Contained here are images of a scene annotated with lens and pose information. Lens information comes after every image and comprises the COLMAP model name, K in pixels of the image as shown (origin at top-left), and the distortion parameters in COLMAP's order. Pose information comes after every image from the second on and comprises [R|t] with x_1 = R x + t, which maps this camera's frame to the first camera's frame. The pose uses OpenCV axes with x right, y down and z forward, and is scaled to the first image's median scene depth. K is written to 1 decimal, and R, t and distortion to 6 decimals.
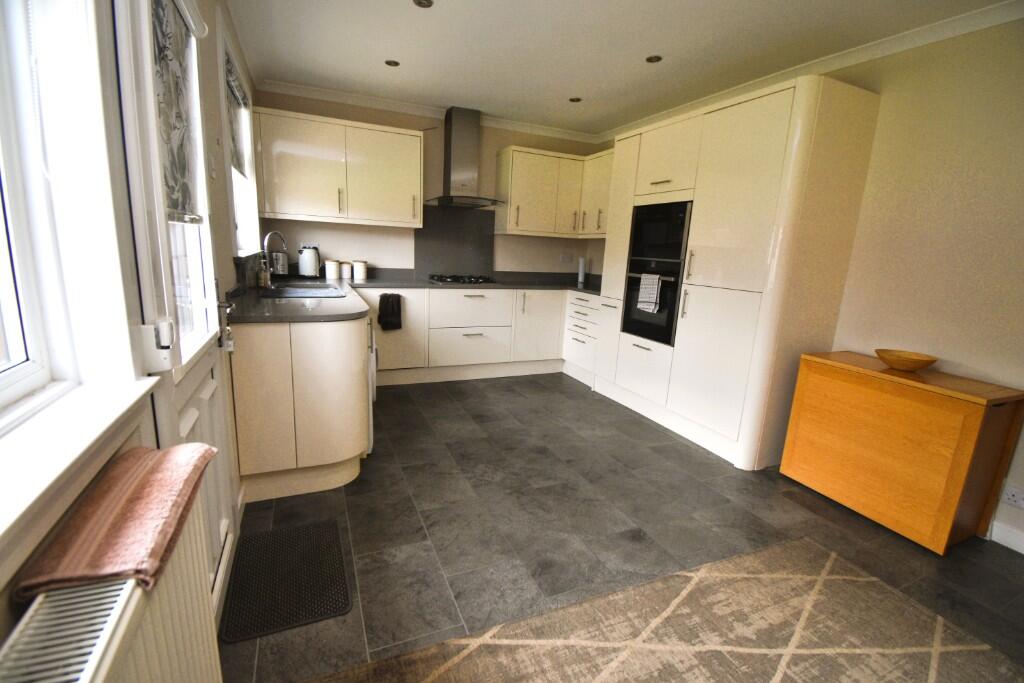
lens RADIAL K [[449.3, 0, 508.0], [0, 449.3, 345.1], [0, 0, 1]] dist [0.028501, -0.030150]
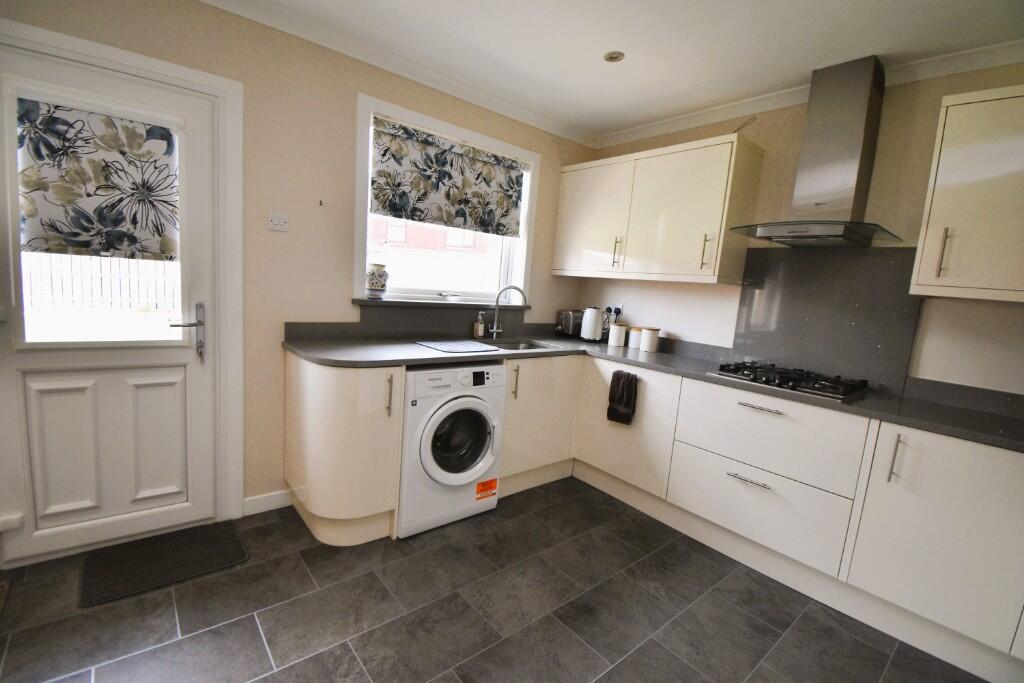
lens RADIAL K [[449.3, 0, 508.0], [0, 449.3, 345.1], [0, 0, 1]] dist [0.028501, -0.030150]
pose [[0.279922, 0.107180, -0.954021, 0.380762], [-0.266255, 0.963432, 0.030114, -0.135360], [0.922362, 0.245583, 0.298223, 0.646577]]
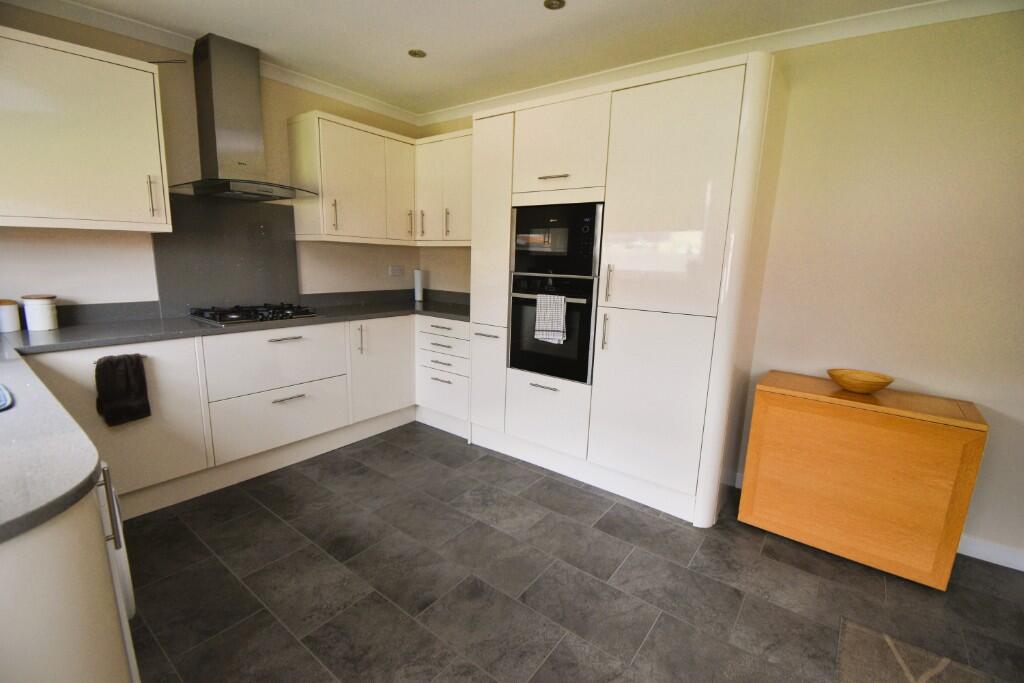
lens RADIAL K [[449.3, 0, 508.0], [0, 449.3, 345.1], [0, 0, 1]] dist [0.028501, -0.030150]
pose [[0.875998, -0.112990, 0.468893, -0.115016], [0.113444, 0.993167, 0.027386, -0.094870], [-0.468783, 0.029203, 0.882830, 0.331723]]
